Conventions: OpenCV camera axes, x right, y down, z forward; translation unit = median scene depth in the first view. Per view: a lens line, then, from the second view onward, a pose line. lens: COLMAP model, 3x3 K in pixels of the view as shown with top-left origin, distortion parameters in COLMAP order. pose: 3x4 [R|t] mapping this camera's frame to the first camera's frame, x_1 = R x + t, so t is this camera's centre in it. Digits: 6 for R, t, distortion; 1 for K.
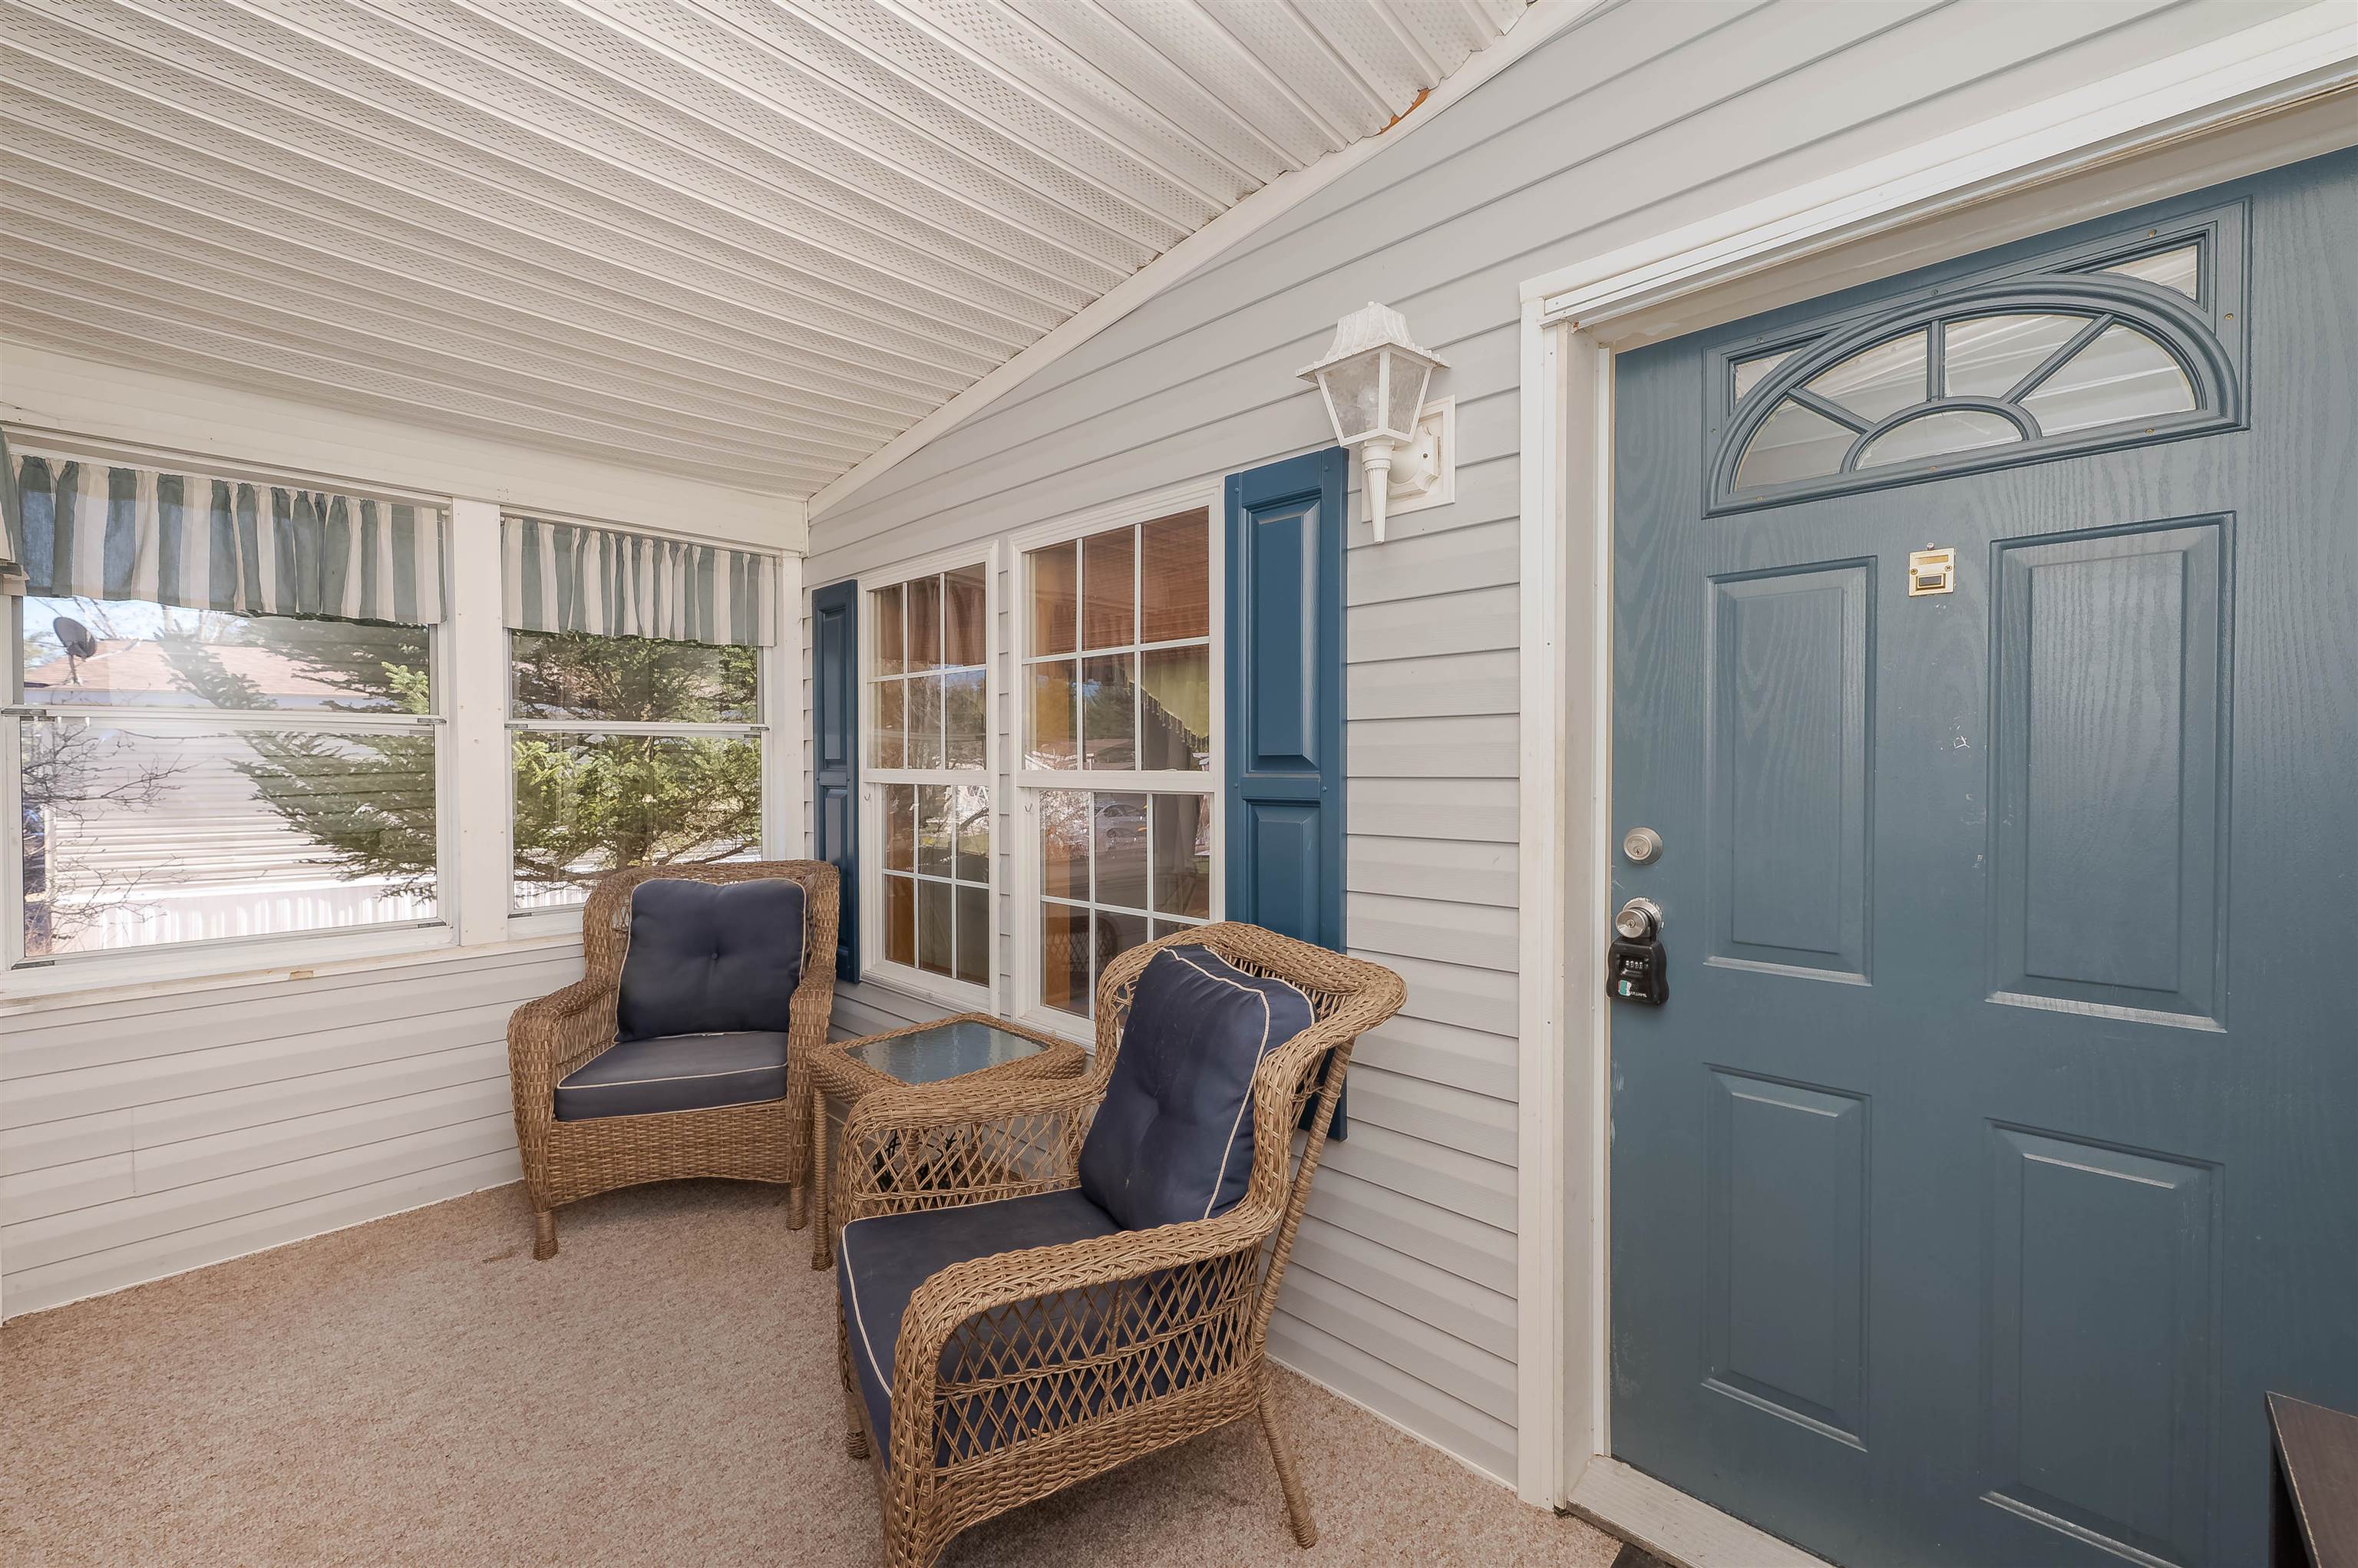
lens RADIAL K [[962.1, 0, 1178.9], [0, 962.1, 778.5], [0, 0, 1]] dist [0.001753, -0.000142]
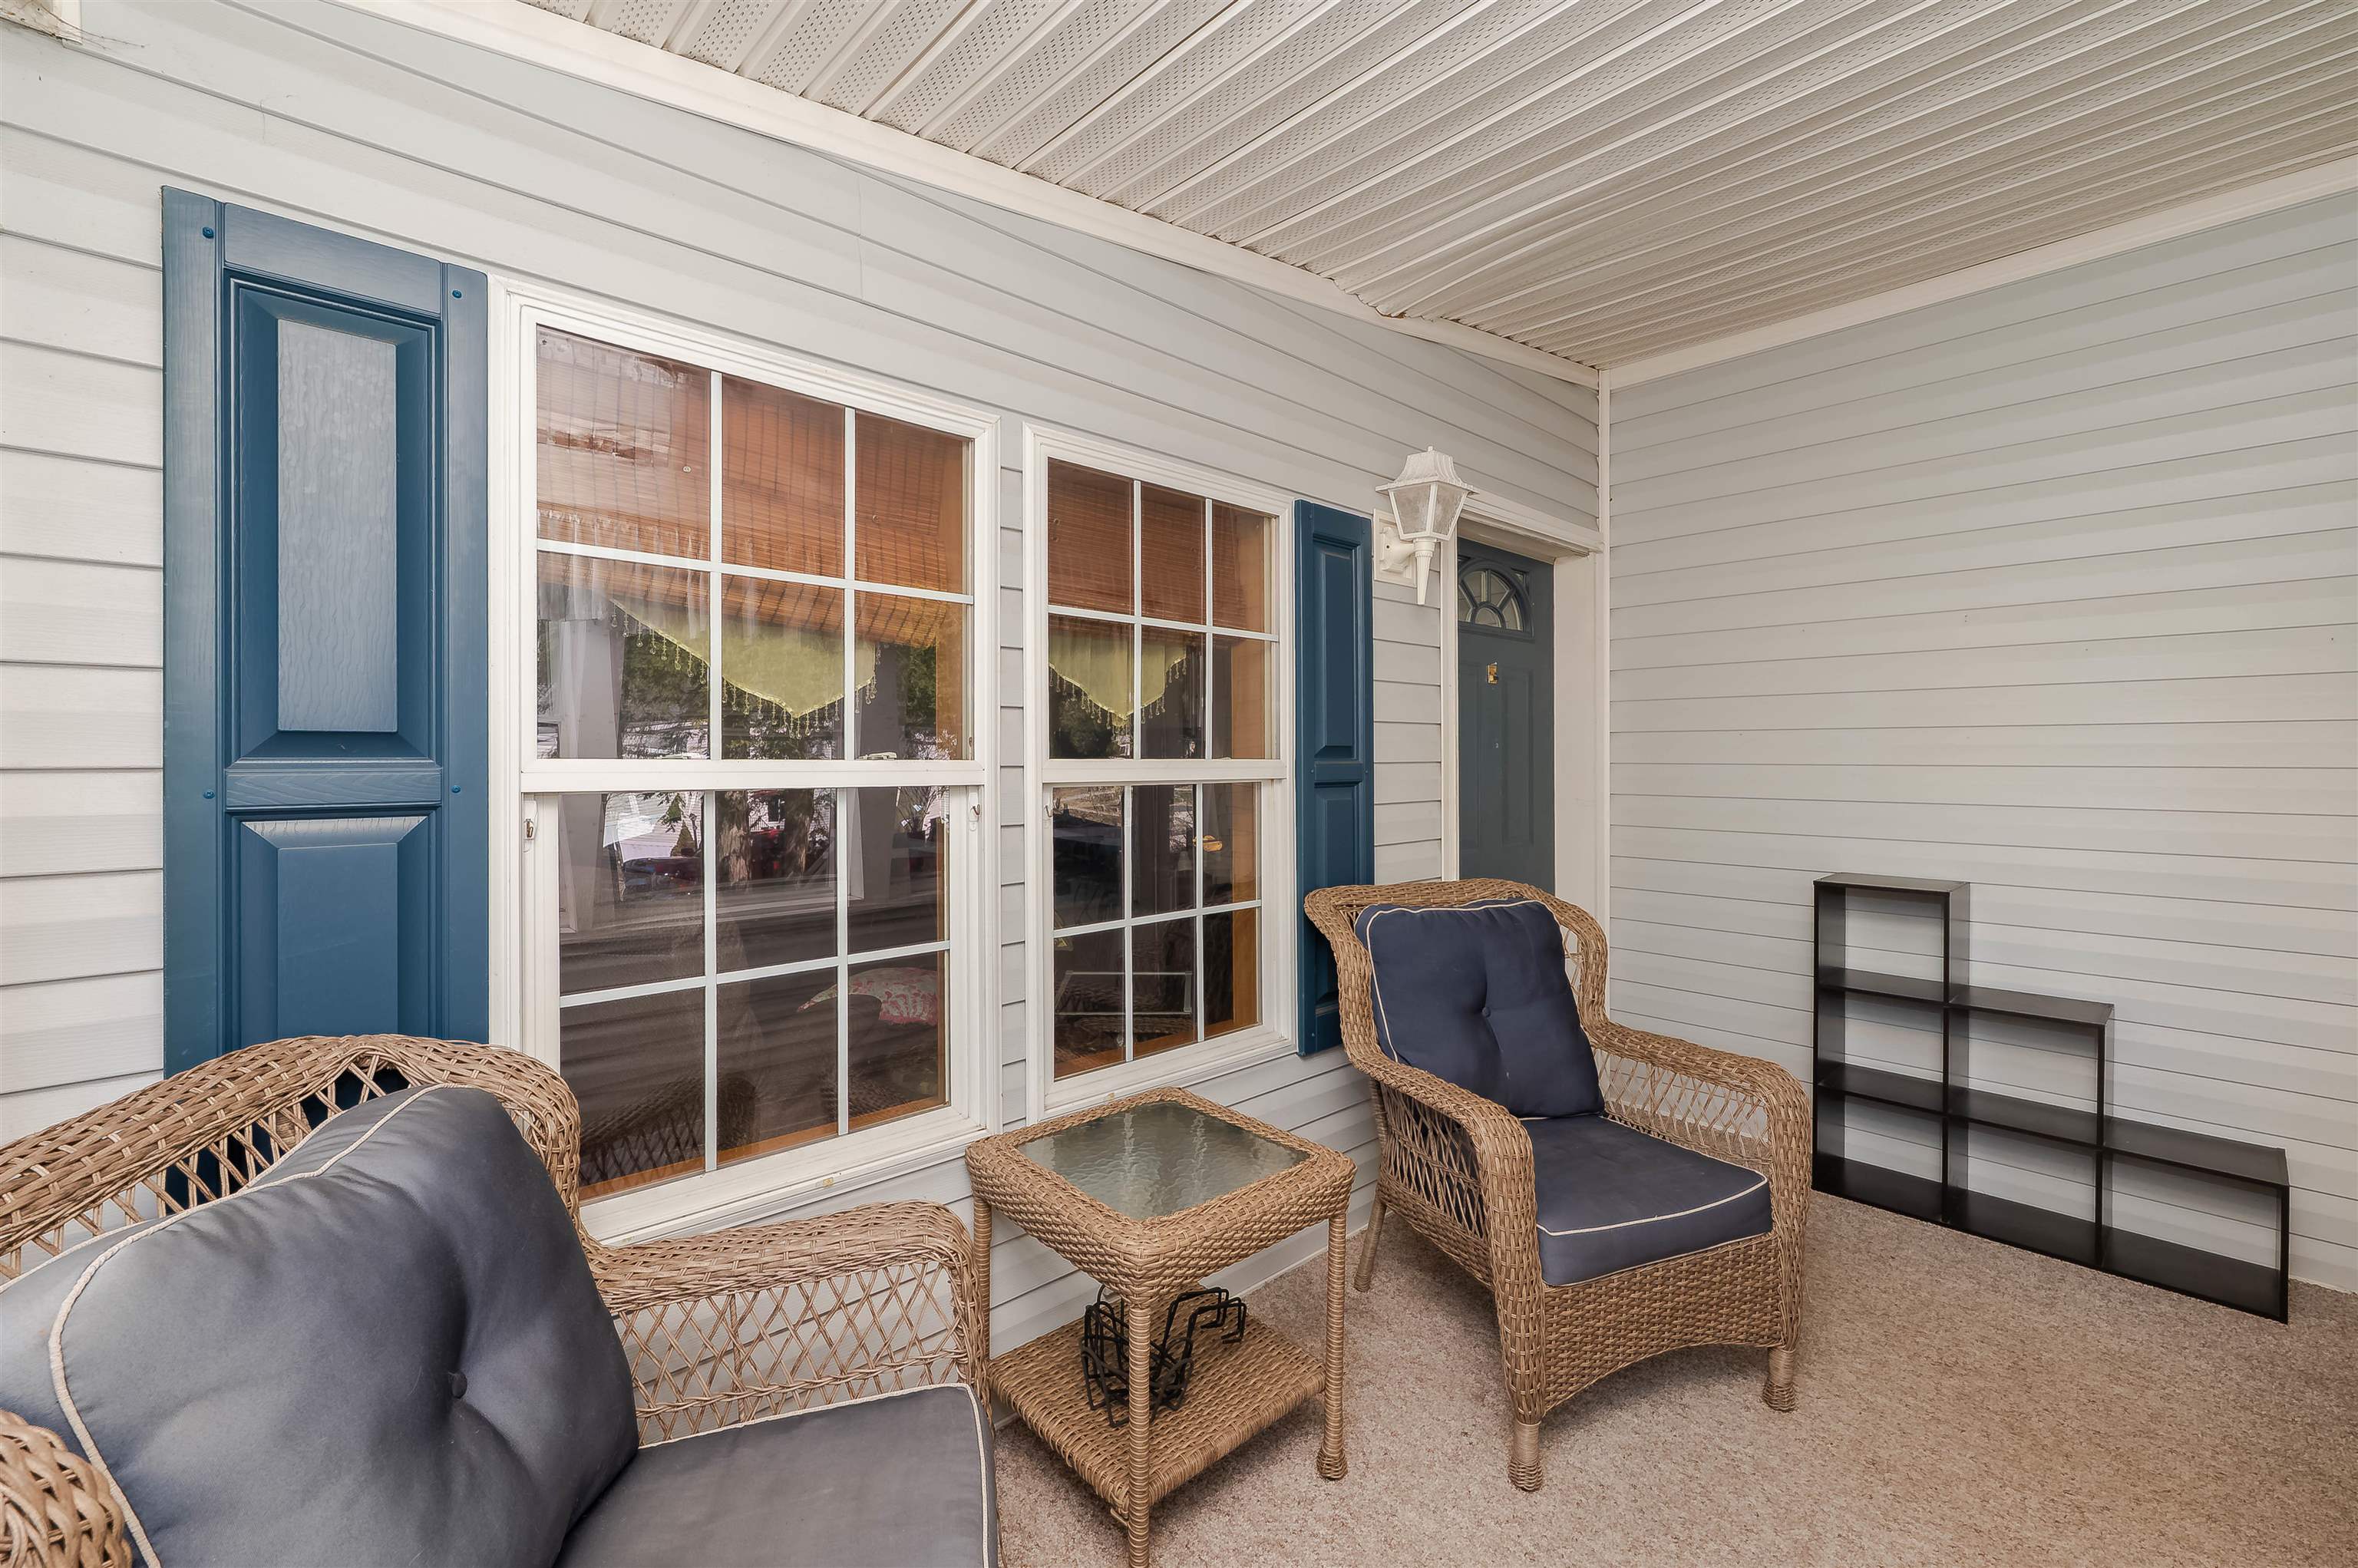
lens RADIAL K [[962.1, 0, 1178.2], [0, 962.1, 774.7], [0, 0, 1]] dist [0.001753, -0.000142]
pose [[0.046166, -0.034104, 0.998351, -0.998673], [0.003642, 0.999416, 0.033972, -0.026628], [-0.998927, 0.002068, 0.046264, 0.988702]]
